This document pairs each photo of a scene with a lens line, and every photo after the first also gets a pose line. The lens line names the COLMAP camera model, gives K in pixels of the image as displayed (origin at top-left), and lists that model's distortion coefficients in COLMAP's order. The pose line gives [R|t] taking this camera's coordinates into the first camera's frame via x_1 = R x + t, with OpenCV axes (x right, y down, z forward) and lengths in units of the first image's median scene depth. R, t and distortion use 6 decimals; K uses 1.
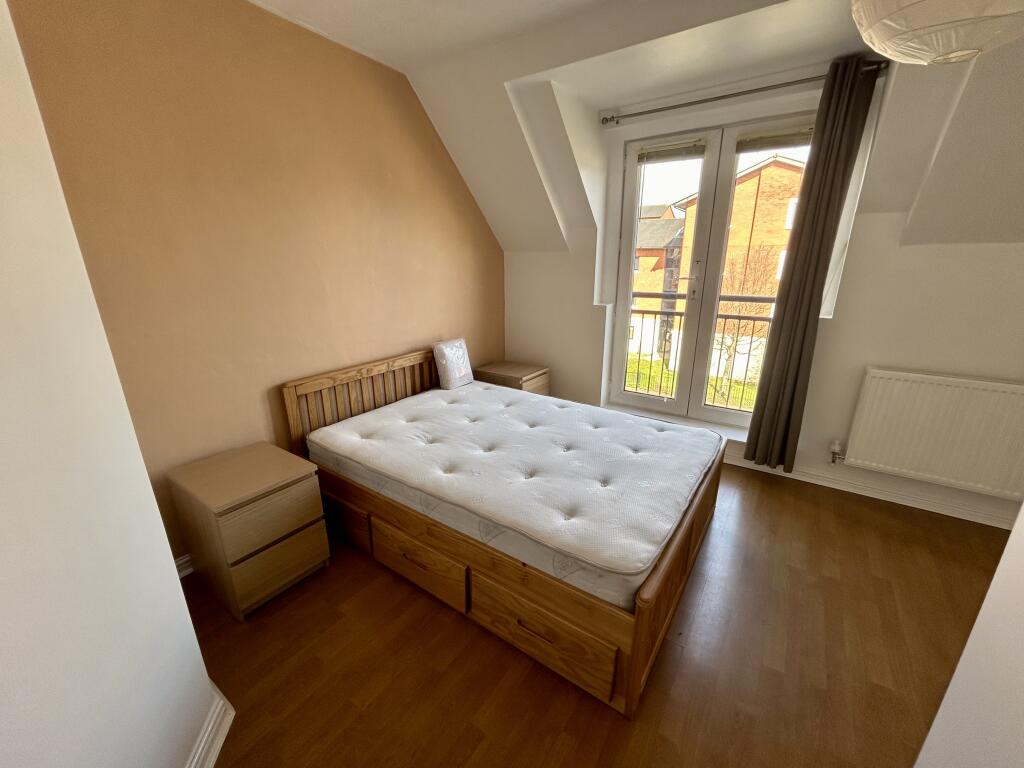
lens RADIAL K [[415.1, 0, 510.6], [0, 415.1, 388.8], [0, 0, 1]] dist [0.000159, -0.000068]
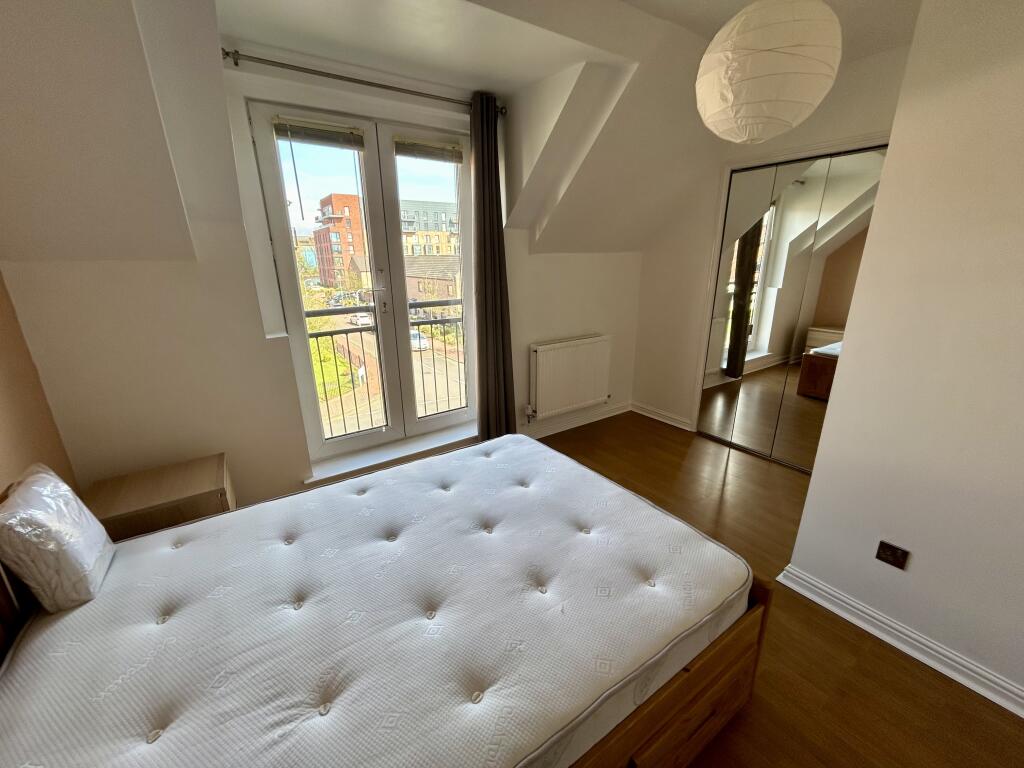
lens RADIAL K [[418.8, 0, 512.0], [0, 418.8, 384.0], [0, 0, 1]] dist [-0.002295, 0.000049]
pose [[0.355874, -0.273620, 0.893580, -0.313059], [0.288760, 0.941583, 0.173318, -0.149904], [-0.888803, 0.196351, 0.414096, 0.429788]]
